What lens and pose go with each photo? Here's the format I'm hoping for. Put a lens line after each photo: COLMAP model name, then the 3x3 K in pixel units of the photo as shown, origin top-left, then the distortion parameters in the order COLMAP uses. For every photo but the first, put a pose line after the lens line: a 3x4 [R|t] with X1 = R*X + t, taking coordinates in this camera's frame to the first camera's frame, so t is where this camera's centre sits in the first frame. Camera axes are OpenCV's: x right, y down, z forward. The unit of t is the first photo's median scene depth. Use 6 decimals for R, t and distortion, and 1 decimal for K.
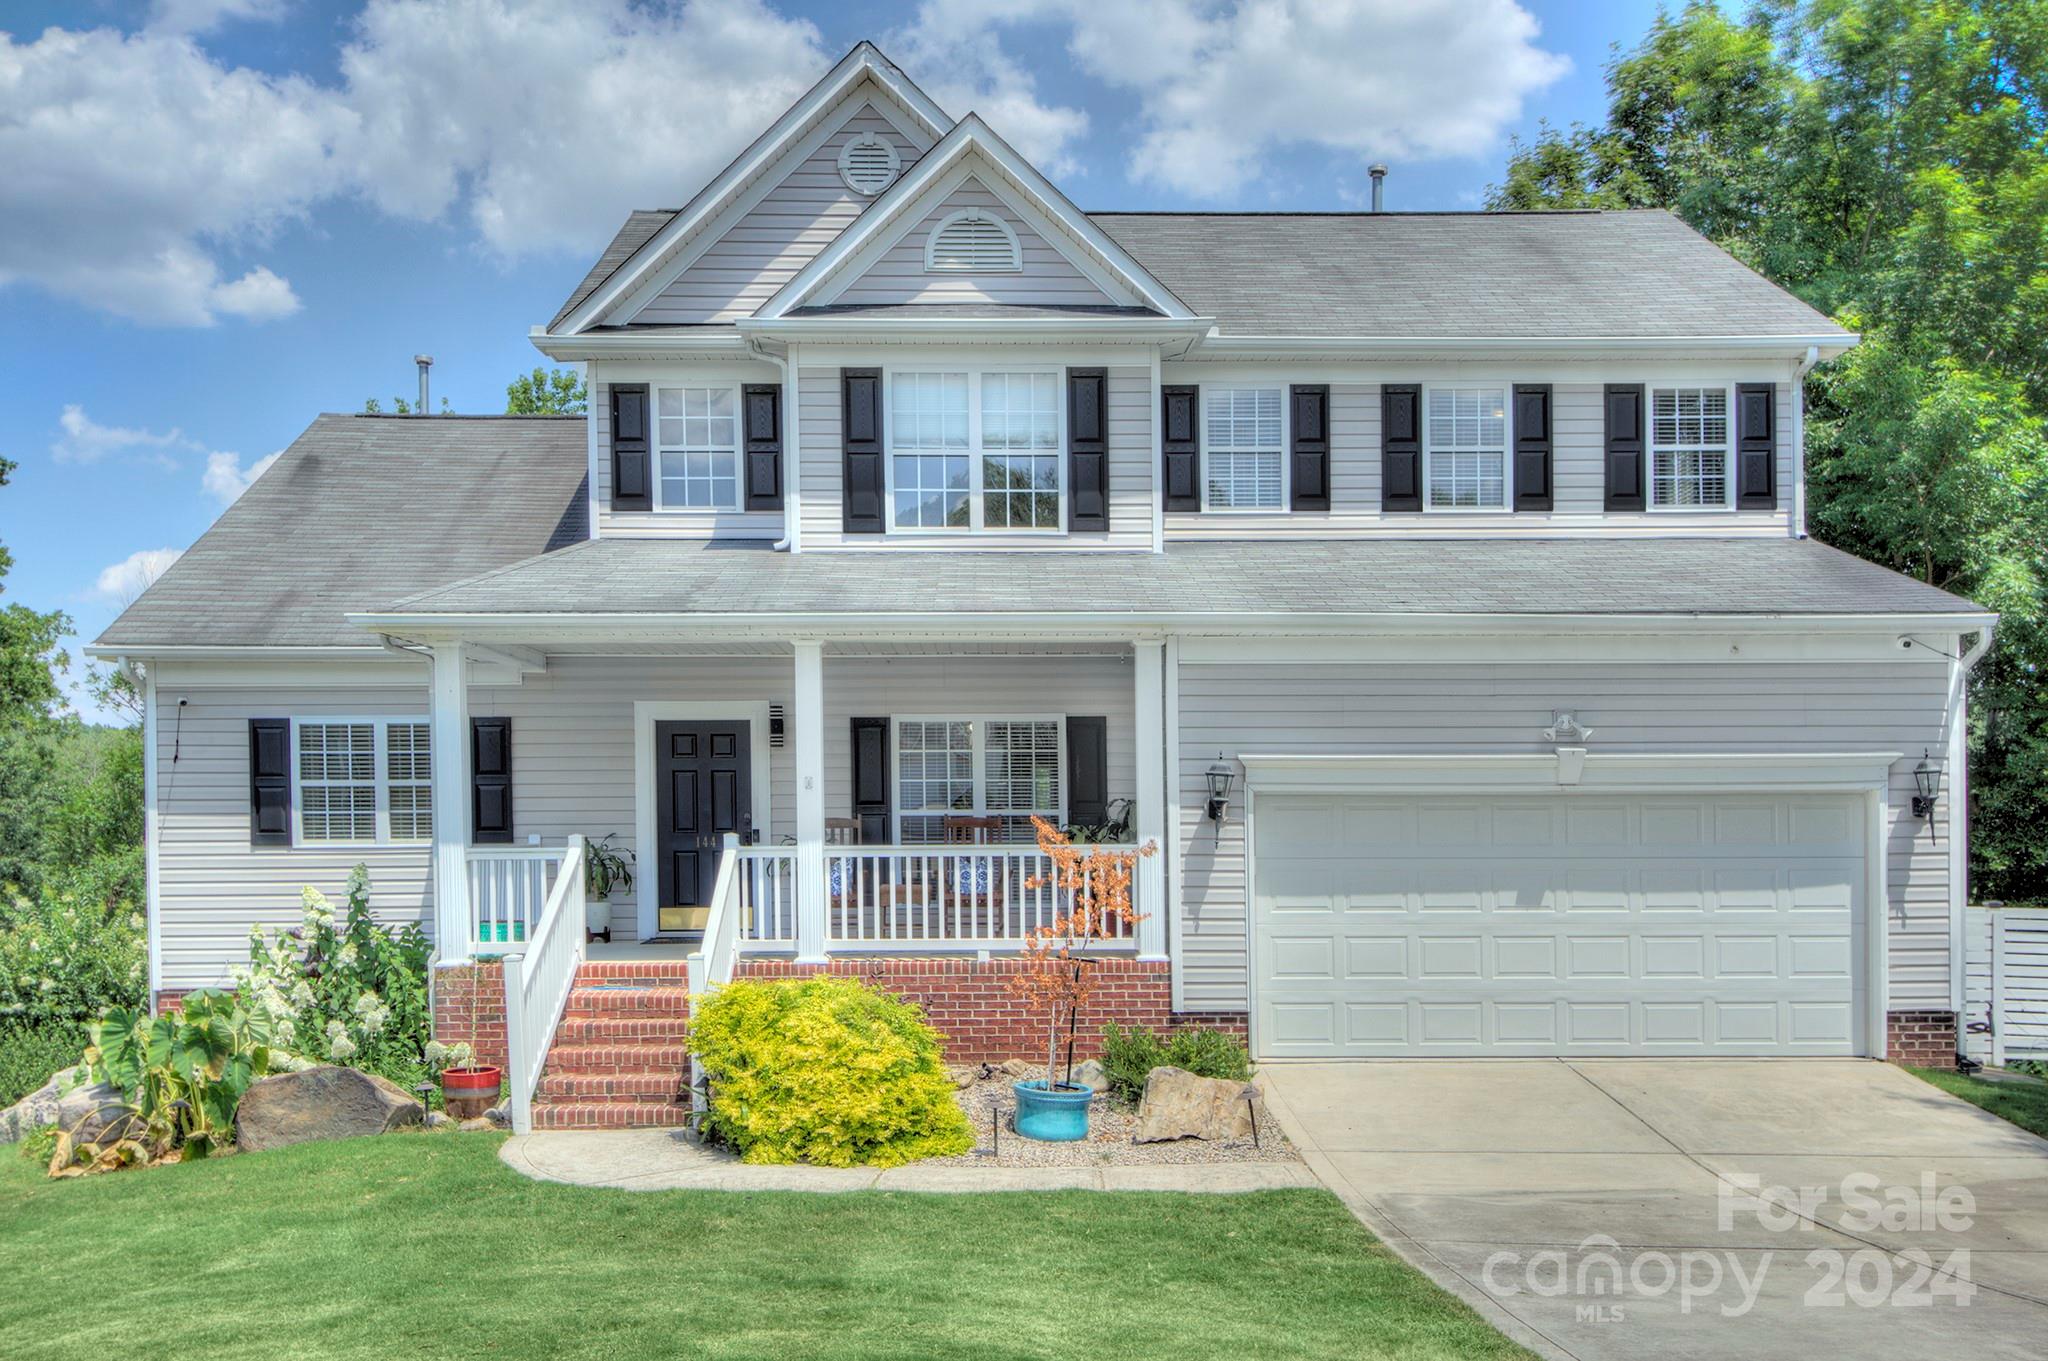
lens RADIAL K [[2026.4, 0, 1018.3], [0, 2026.4, 680.7], [0, 0, 1]] dist [0.040646, 0.000000]
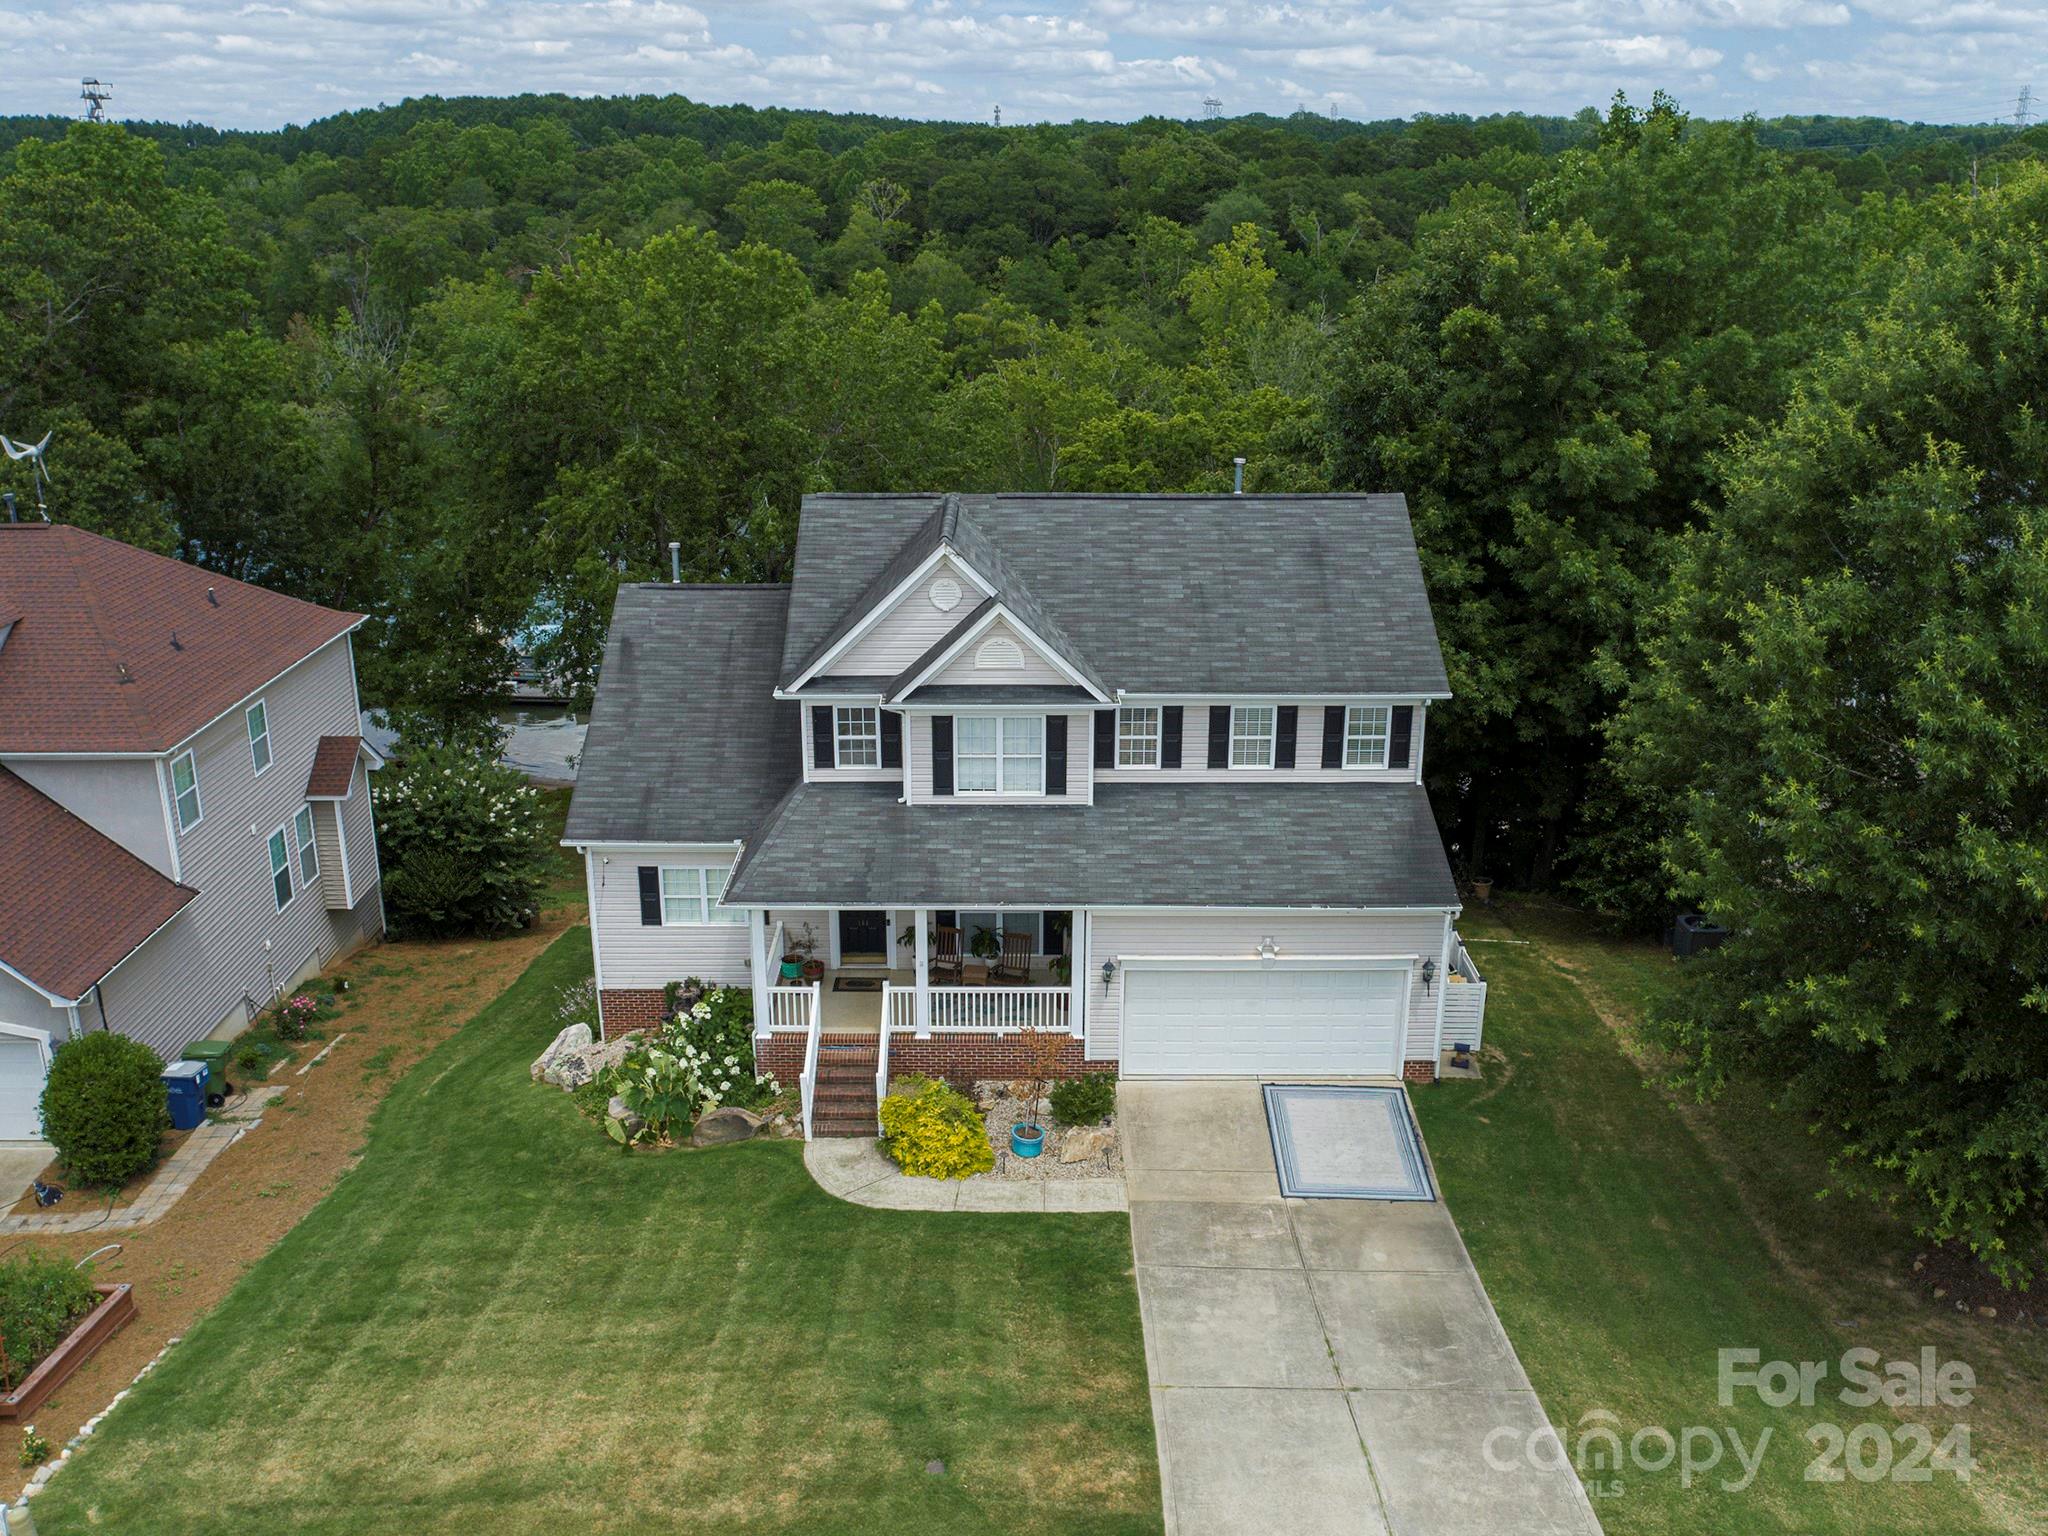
lens RADIAL K [[1690.0, 0, 1016.3], [0, 1690.0, 716.4], [0, 0, 1]] dist [-0.018419, 0.003076]
pose [[0.999816, 0.018624, -0.004550, 0.002559], [-0.016879, 0.967640, 0.251768, -0.662028], [0.009092, -0.251645, 0.967777, -0.693216]]
